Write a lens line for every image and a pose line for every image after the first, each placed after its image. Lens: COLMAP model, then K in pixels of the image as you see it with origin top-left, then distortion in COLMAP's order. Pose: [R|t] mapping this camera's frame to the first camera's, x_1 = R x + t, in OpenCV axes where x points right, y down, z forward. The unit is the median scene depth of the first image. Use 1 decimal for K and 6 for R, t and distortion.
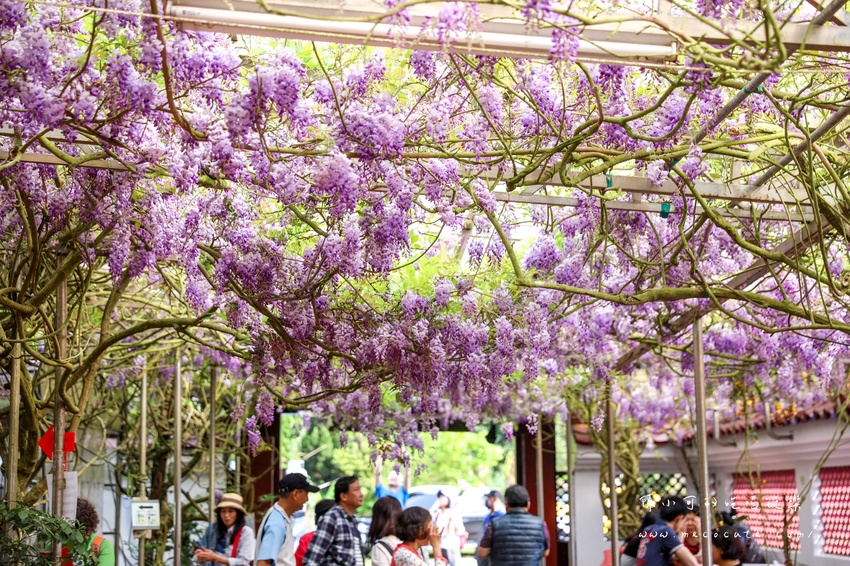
lens RADIAL K [[1688.4, 0, 425.0], [0, 1688.4, 283.0], [0, 0, 1]] dist [0.243760, -0.009117]
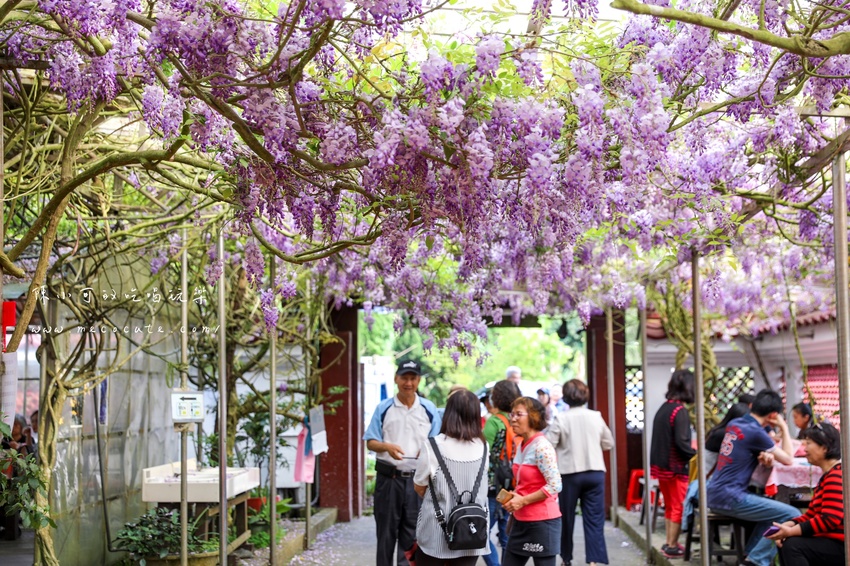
lens RADIAL K [[1360.8, 0, 425.0], [0, 1360.8, 283.0], [0, 0, 1]] dist [0.069923, 0.030318]
pose [[0.998172, -0.003166, -0.060348, 0.009370], [0.005979, 0.998901, 0.046485, 0.035508], [0.060135, -0.046761, 0.997094, 0.275805]]
